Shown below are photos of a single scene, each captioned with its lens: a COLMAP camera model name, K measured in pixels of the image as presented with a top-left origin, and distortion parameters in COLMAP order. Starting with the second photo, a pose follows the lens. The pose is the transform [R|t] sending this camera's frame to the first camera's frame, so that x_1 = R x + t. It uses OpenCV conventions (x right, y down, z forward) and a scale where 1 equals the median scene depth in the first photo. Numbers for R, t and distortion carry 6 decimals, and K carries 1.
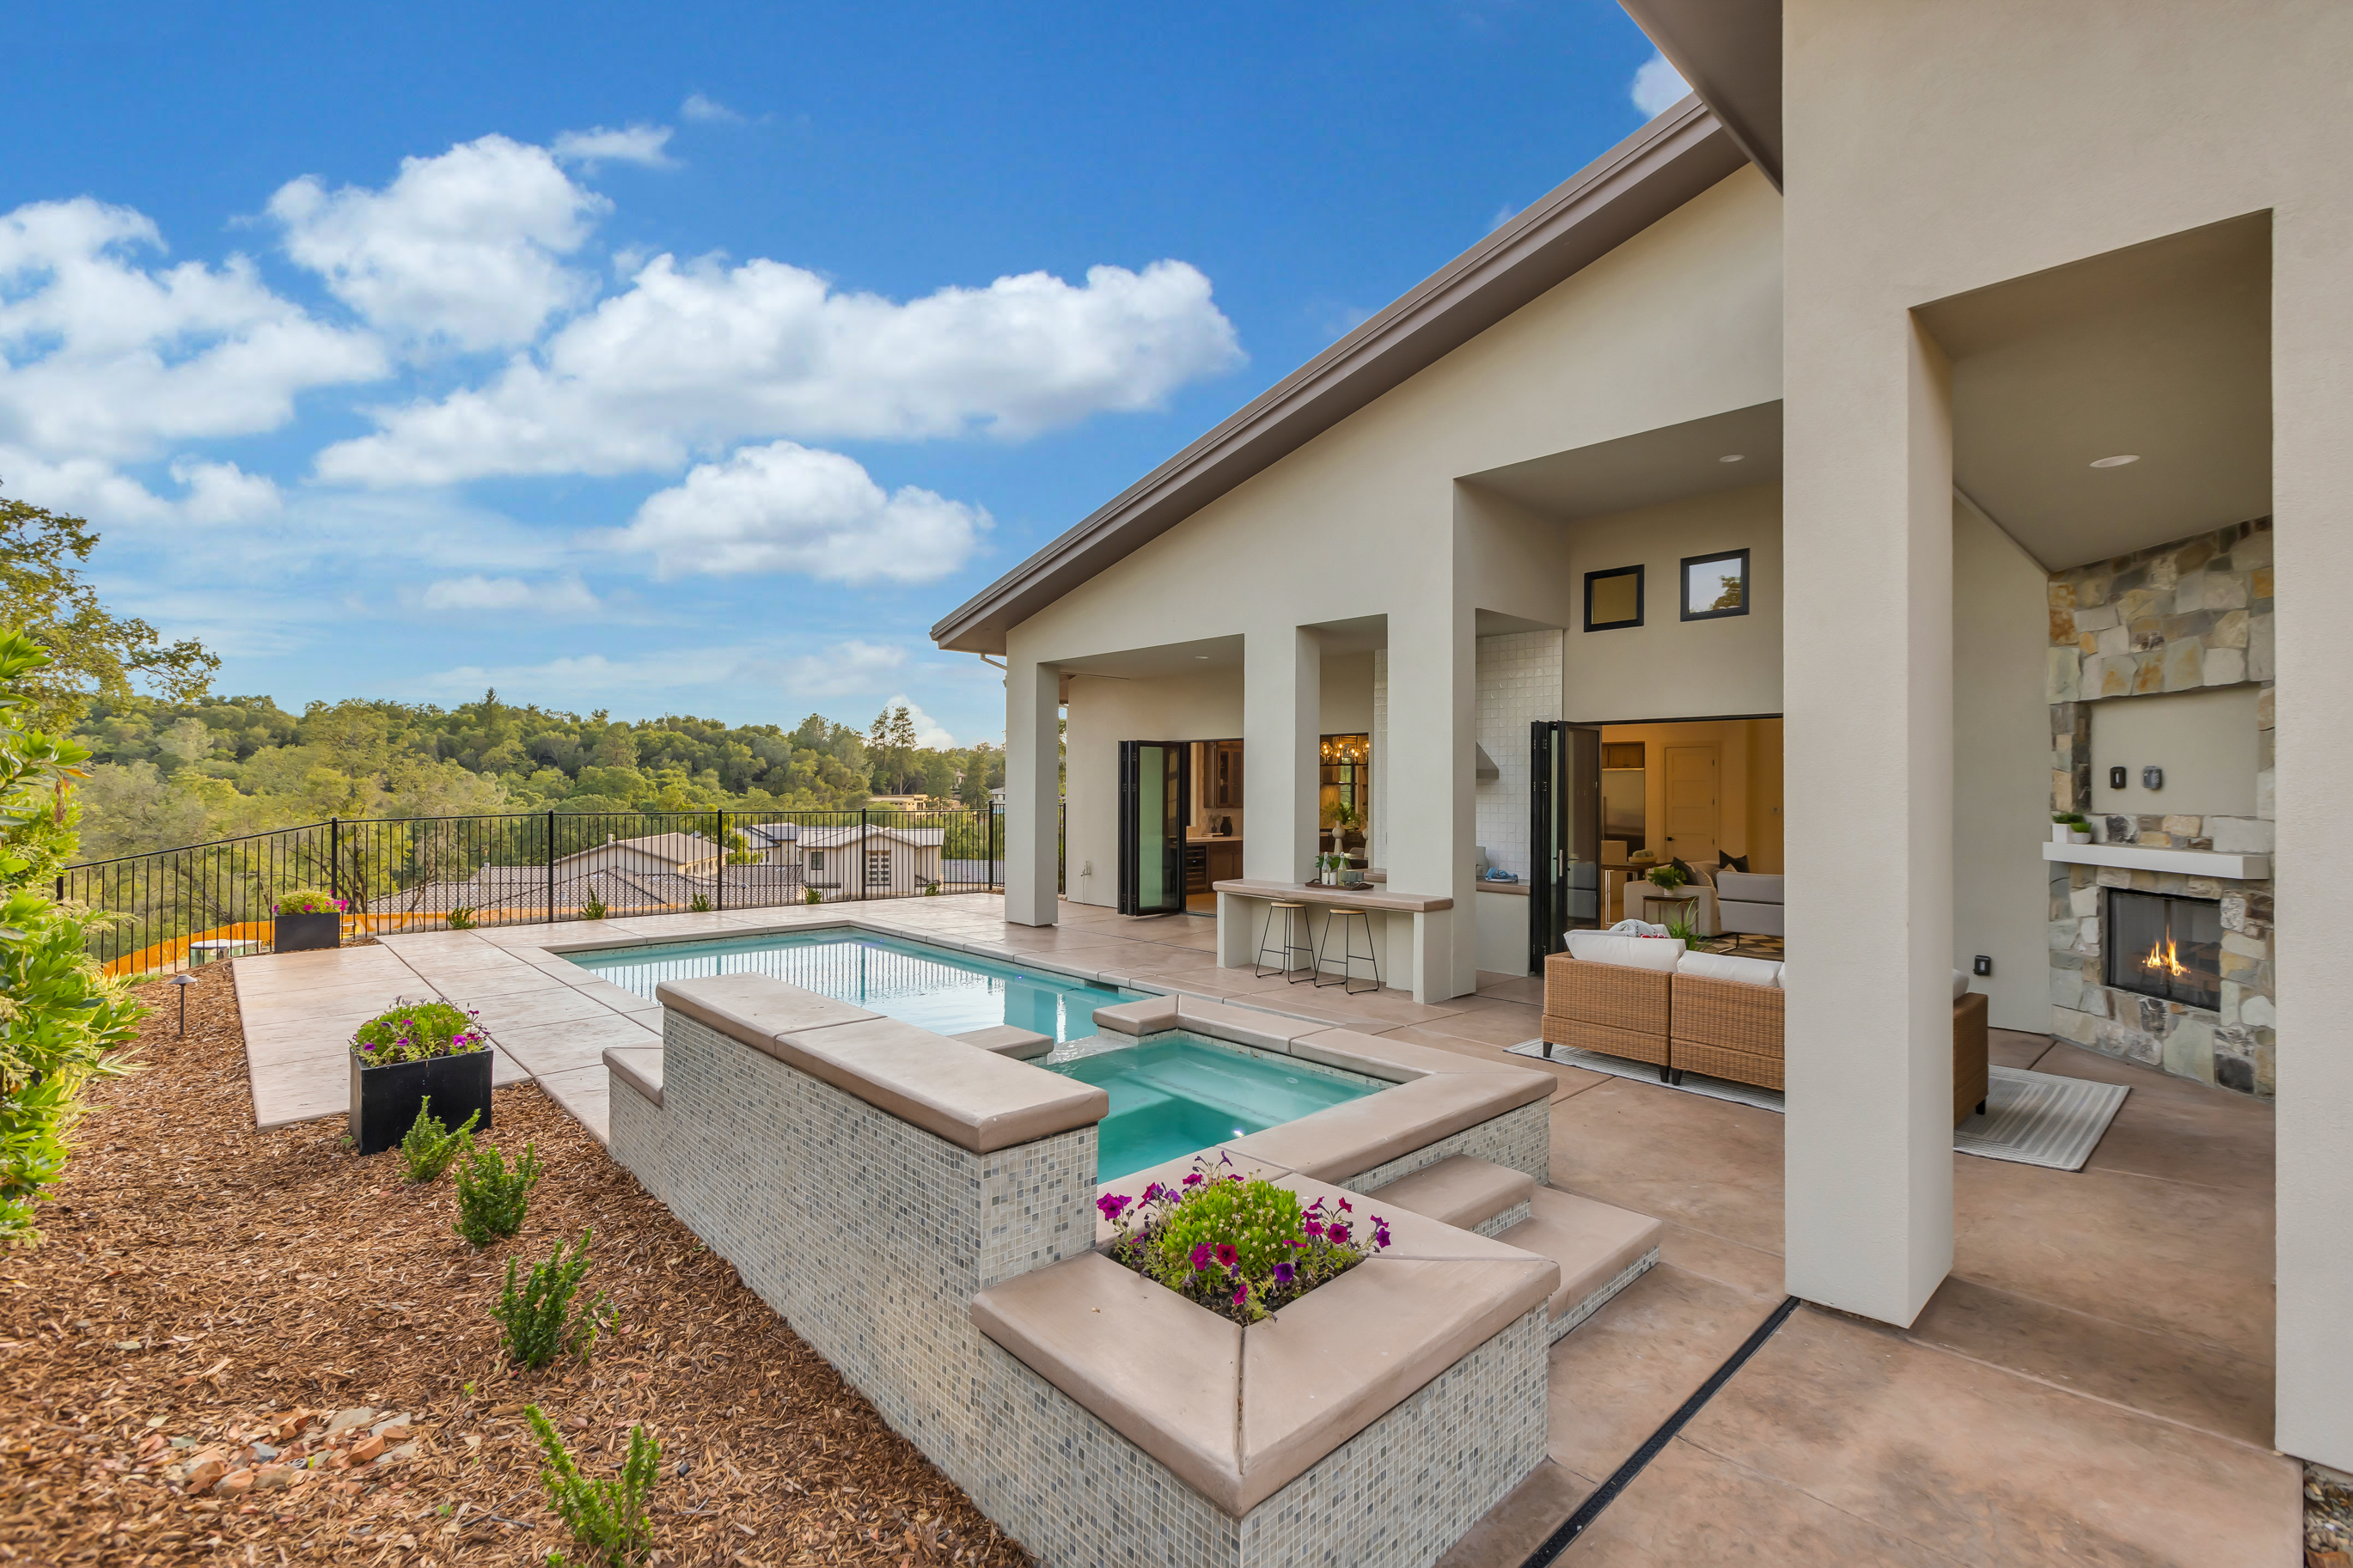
lens RADIAL K [[1042.4, 0, 1177.4], [0, 1042.4, 776.3], [0, 0, 1]] dist [-0.001508, -0.000010]
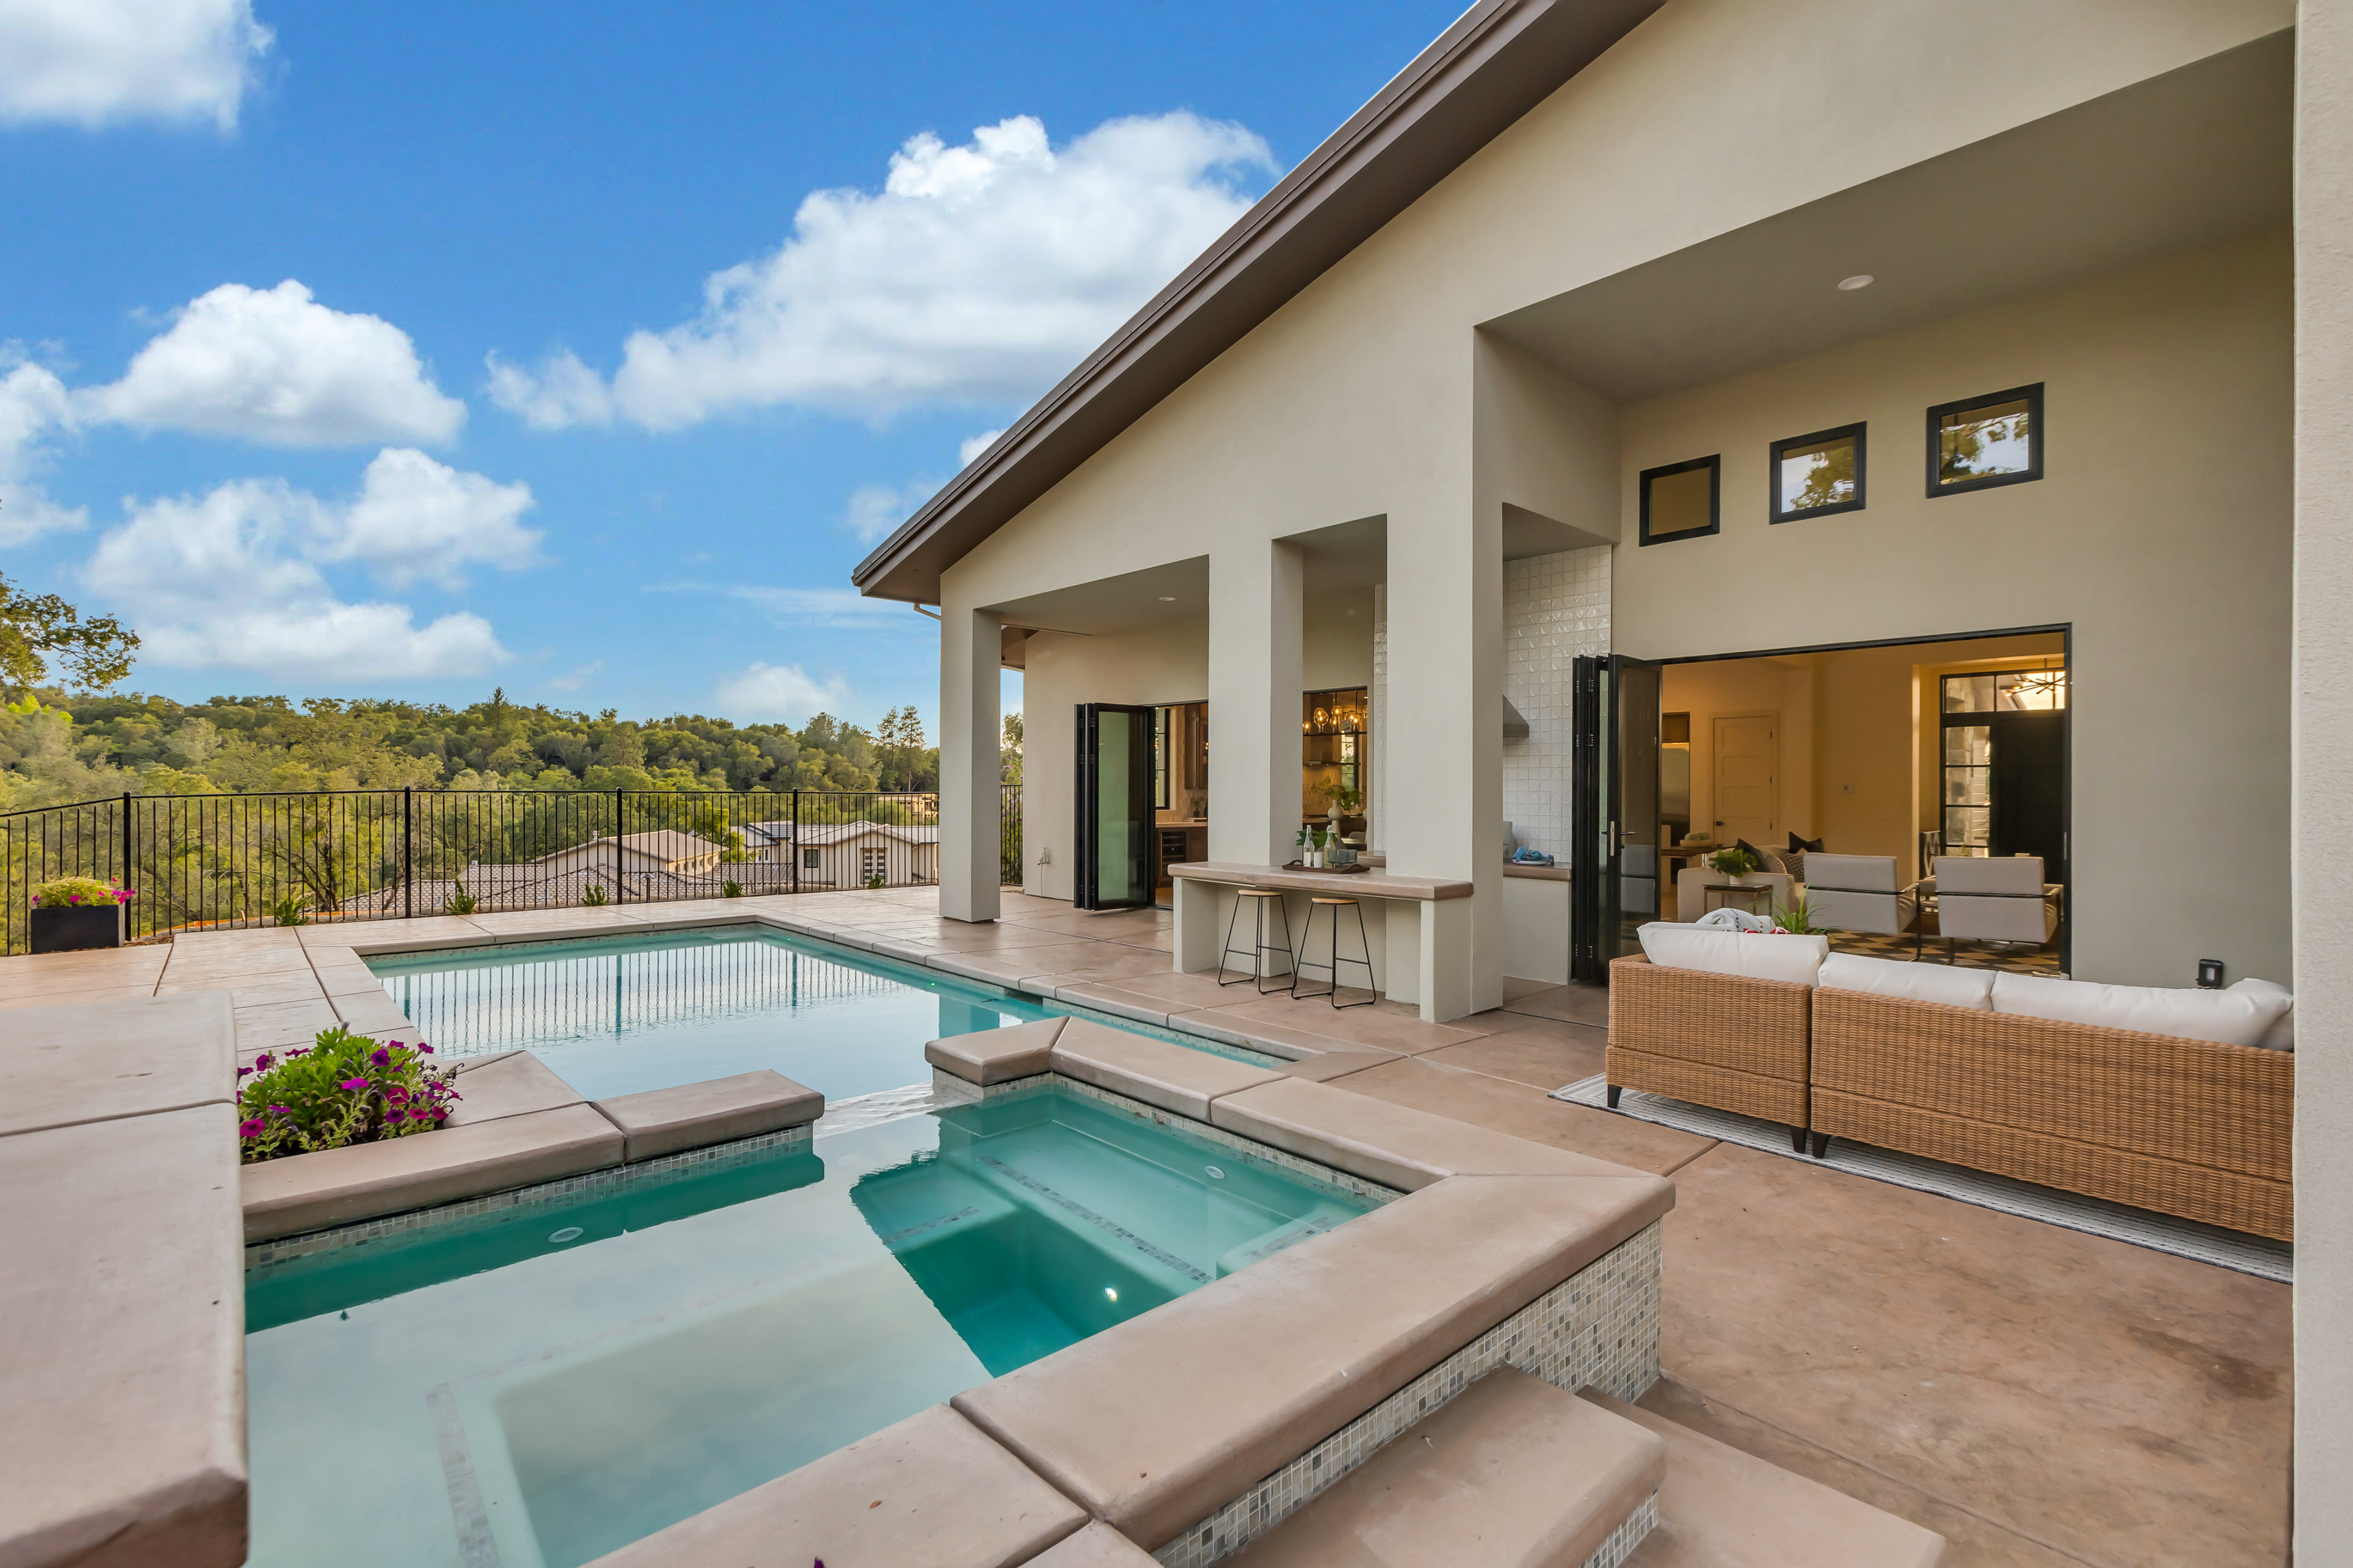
lens RADIAL K [[1044.7, 0, 1176.5], [0, 1044.7, 784.0], [0, 0, 1]] dist [0.000050, -0.000205]
pose [[0.999932, -0.001392, -0.011594, 0.055980], [0.001479, 0.999971, 0.007486, 0.037950], [0.011584, -0.007503, 0.999905, 0.230574]]
